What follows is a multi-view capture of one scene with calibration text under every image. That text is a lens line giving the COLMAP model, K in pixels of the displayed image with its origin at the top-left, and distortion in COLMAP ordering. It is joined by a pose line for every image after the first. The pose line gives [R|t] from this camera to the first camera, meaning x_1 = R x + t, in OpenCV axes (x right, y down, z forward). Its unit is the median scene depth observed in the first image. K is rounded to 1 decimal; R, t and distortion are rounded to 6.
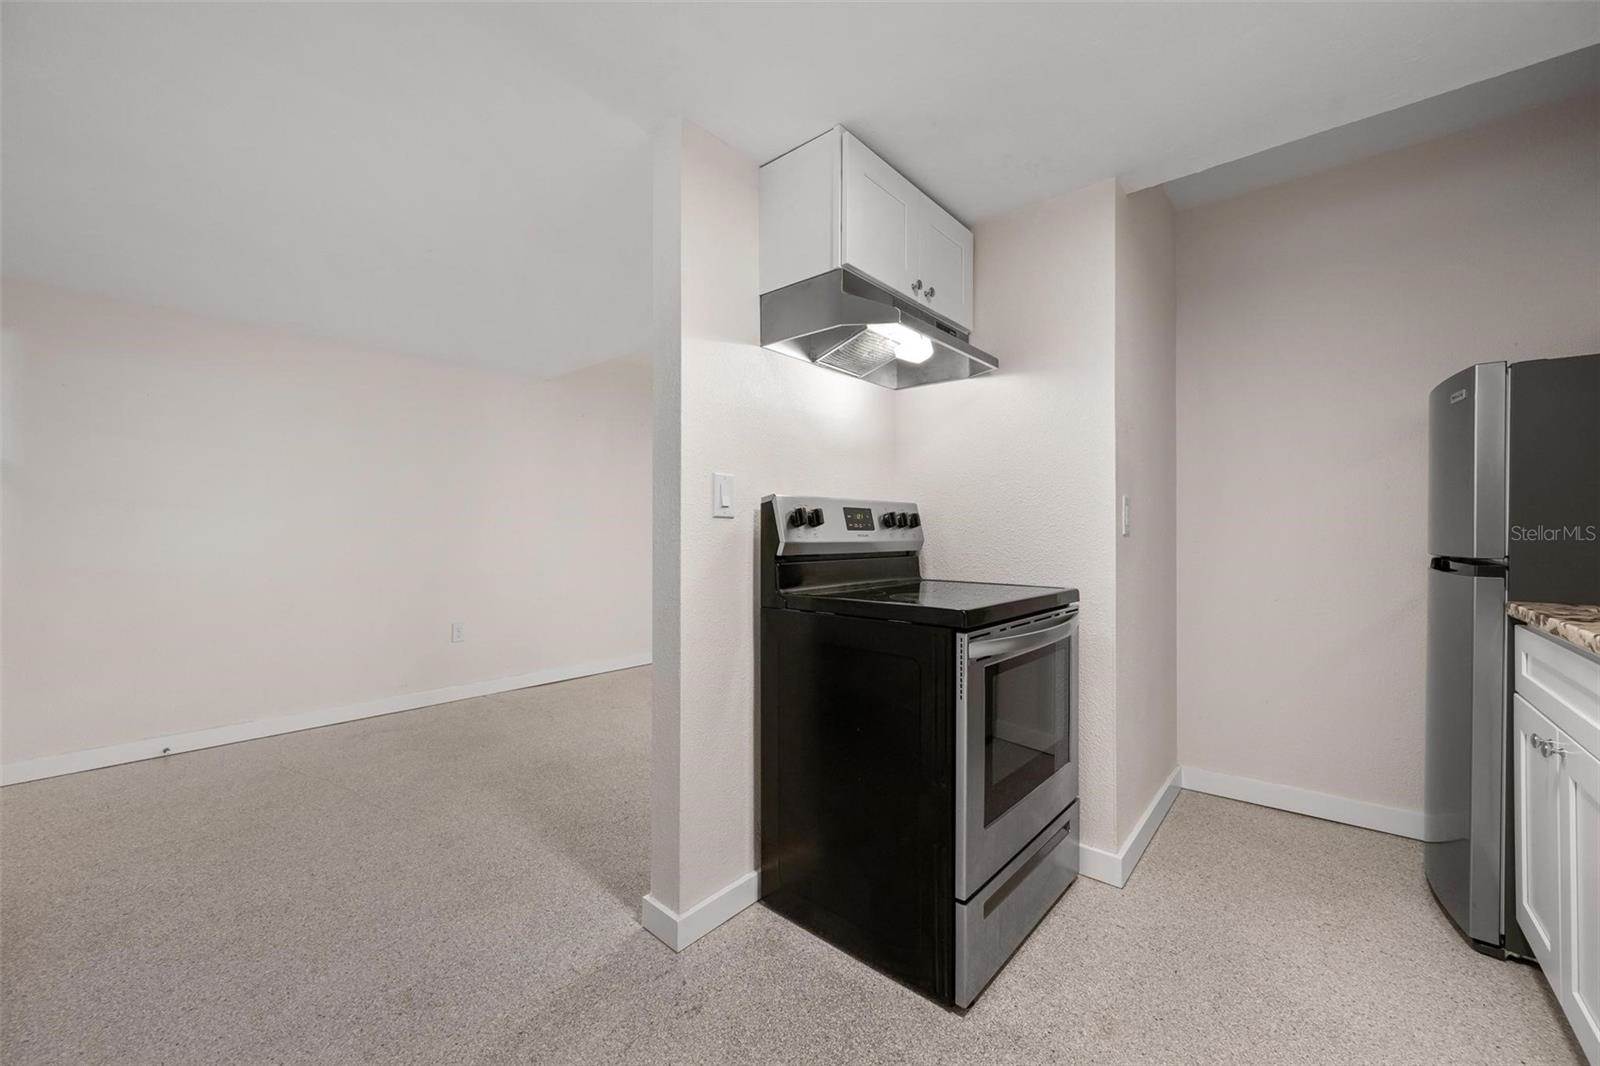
lens RADIAL K [[621.2, 0, 806.3], [0, 621.2, 535.2], [0, 0, 1]] dist [-0.003330, -0.000062]
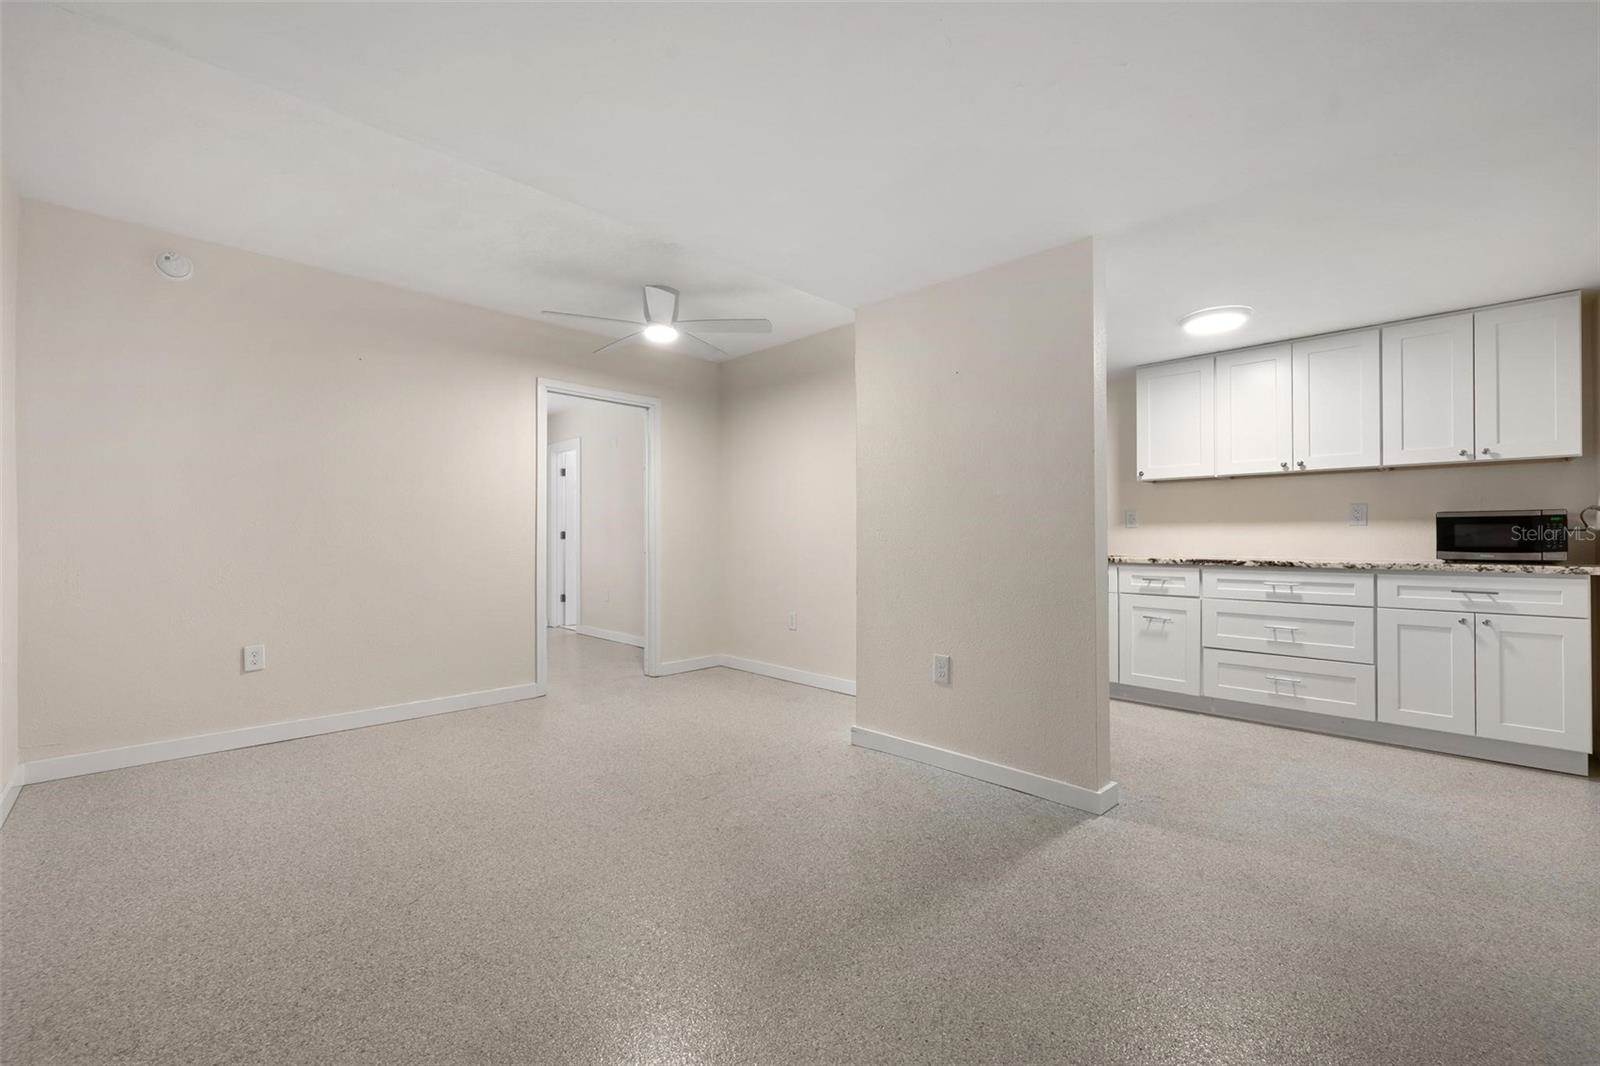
lens RADIAL K [[650.2, 0, 803.8], [0, 650.2, 532.9], [0, 0, 1]] dist [0.000116, 0.000380]
pose [[0.084215, 0.005364, 0.996433, -1.392939], [0.001517, 0.999984, -0.005512, 0.015526], [-0.996446, 0.001976, 0.084205, 1.222876]]
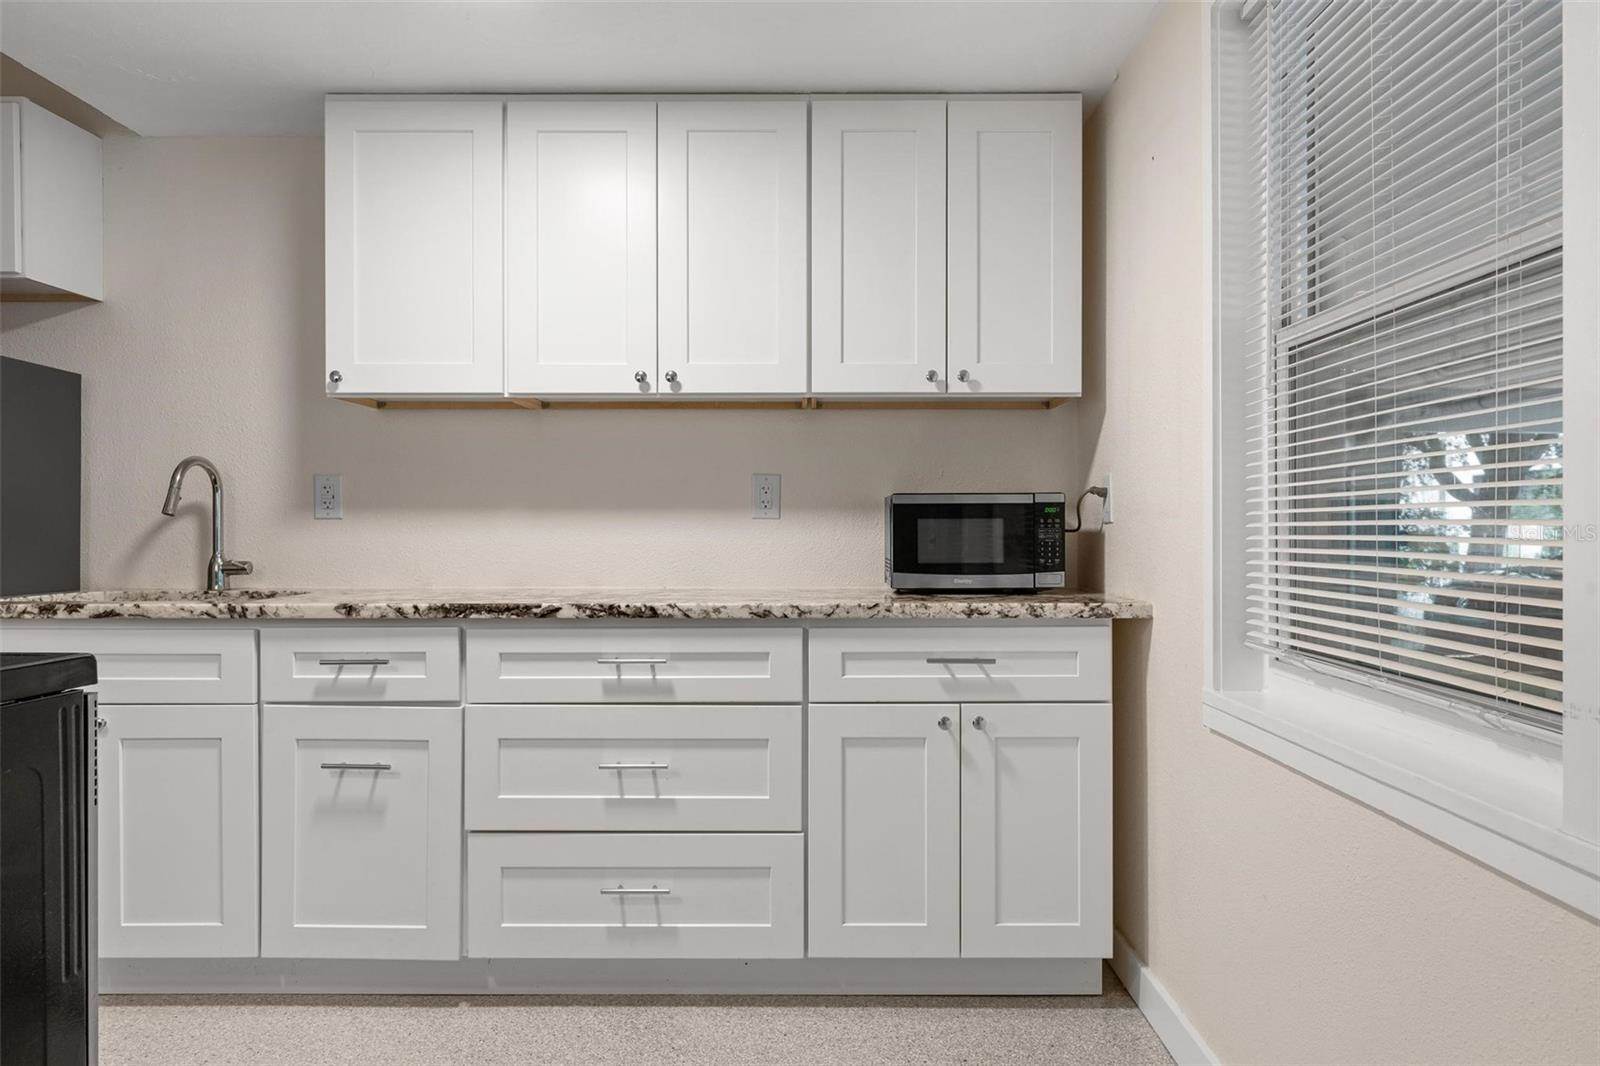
lens RADIAL K [[1075.2, 0, 800.0], [0, 1075.2, 533.0], [0, 0, 1]] dist [-0.002818, -0.000513]
pose [[-0.637817, -0.002482, 0.770184, -0.623464], [-0.000029, 0.999995, 0.003199, 0.002186], [-0.770188, 0.002018, -0.637813, 0.738045]]
